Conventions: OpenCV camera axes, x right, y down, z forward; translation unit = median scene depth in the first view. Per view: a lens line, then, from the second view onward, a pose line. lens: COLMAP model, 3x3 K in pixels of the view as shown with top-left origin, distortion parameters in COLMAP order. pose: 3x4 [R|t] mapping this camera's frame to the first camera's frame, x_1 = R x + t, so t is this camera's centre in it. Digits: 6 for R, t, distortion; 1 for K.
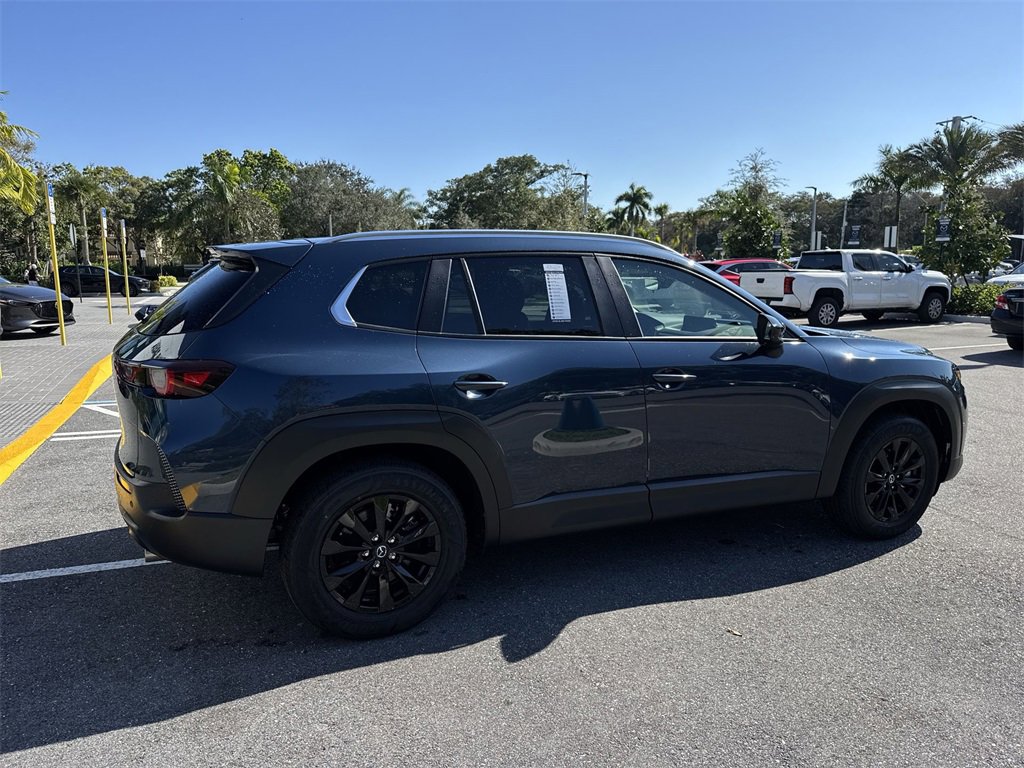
lens RADIAL K [[714.2, 0, 520.4], [0, 714.2, 387.9], [0, 0, 1]] dist [0.041252, -0.056599]
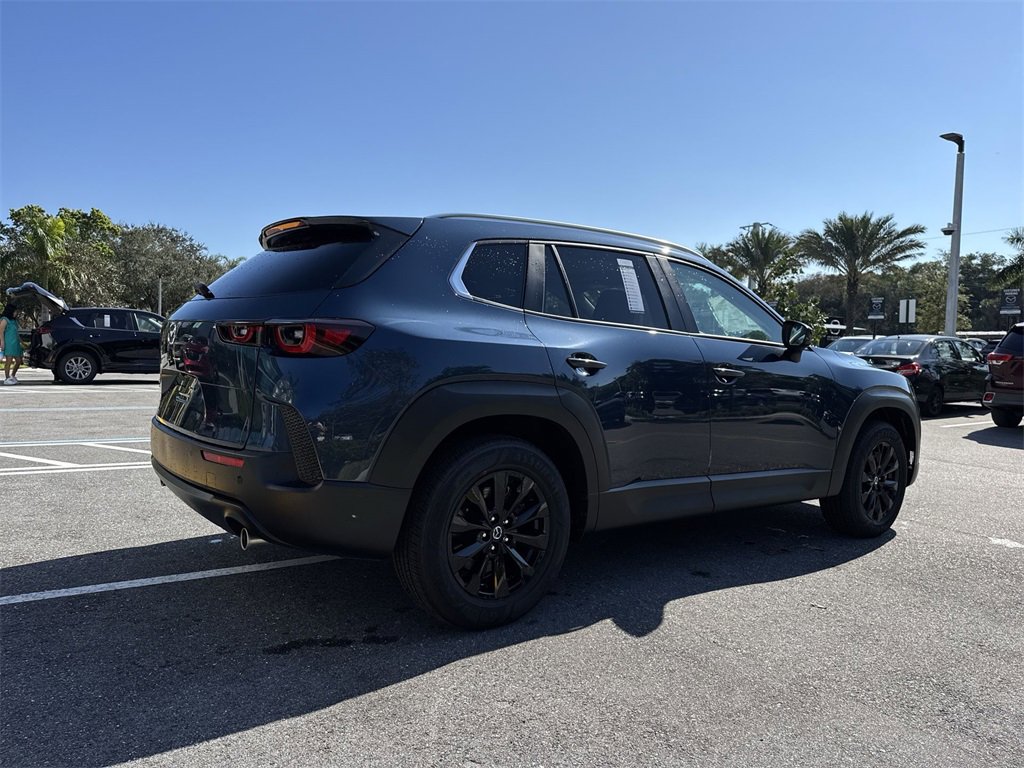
lens RADIAL K [[714.2, 0, 519.0], [0, 714.2, 377.7], [0, 0, 1]] dist [0.041252, -0.056599]
pose [[0.974567, 0.017464, 0.223416, -0.323205], [0.010190, 0.992474, -0.122033, 0.118846], [-0.223866, 0.121206, 0.967054, 0.043466]]
